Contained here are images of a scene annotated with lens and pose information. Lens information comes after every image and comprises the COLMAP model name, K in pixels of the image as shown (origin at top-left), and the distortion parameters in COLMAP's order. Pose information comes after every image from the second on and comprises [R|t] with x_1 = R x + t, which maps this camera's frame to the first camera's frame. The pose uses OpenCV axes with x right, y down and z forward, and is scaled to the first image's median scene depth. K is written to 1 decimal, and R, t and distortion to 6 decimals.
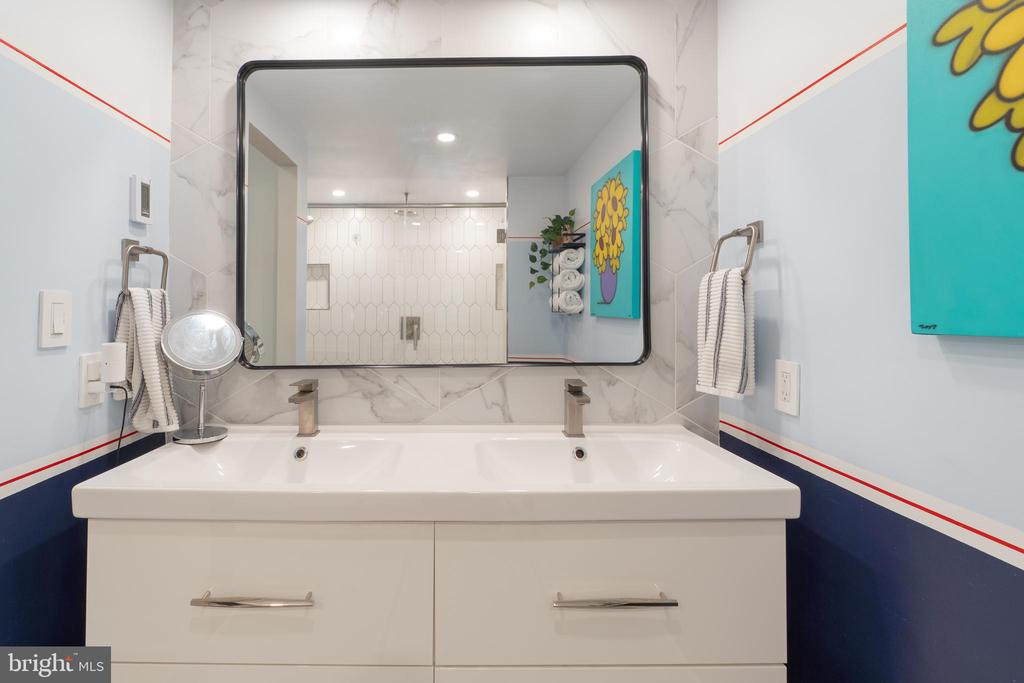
lens RADIAL K [[471.1, 0, 513.4], [0, 471.1, 305.0], [0, 0, 1]] dist [-0.008427, 0.004219]
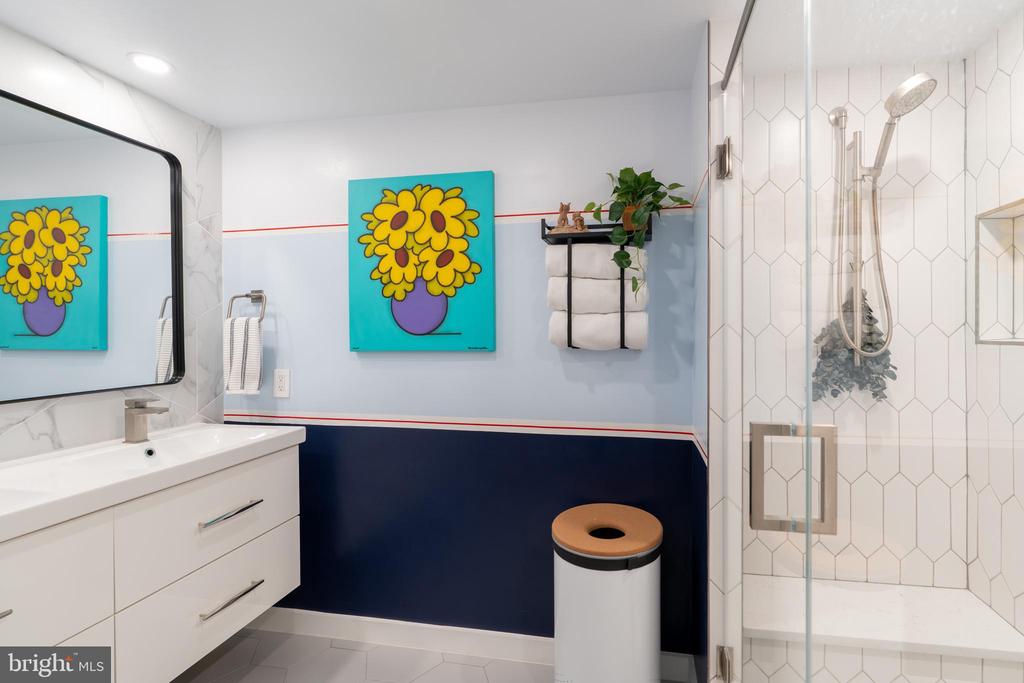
lens RADIAL K [[666.5, 0, 512.1], [0, 666.5, 341.6], [0, 0, 1]] dist [0.005568, -0.000412]
pose [[0.271032, -0.016320, 0.962432, -1.333484], [-0.006107, 0.999807, 0.018674, -0.035256], [-0.962551, -0.010938, 0.270880, -0.460617]]
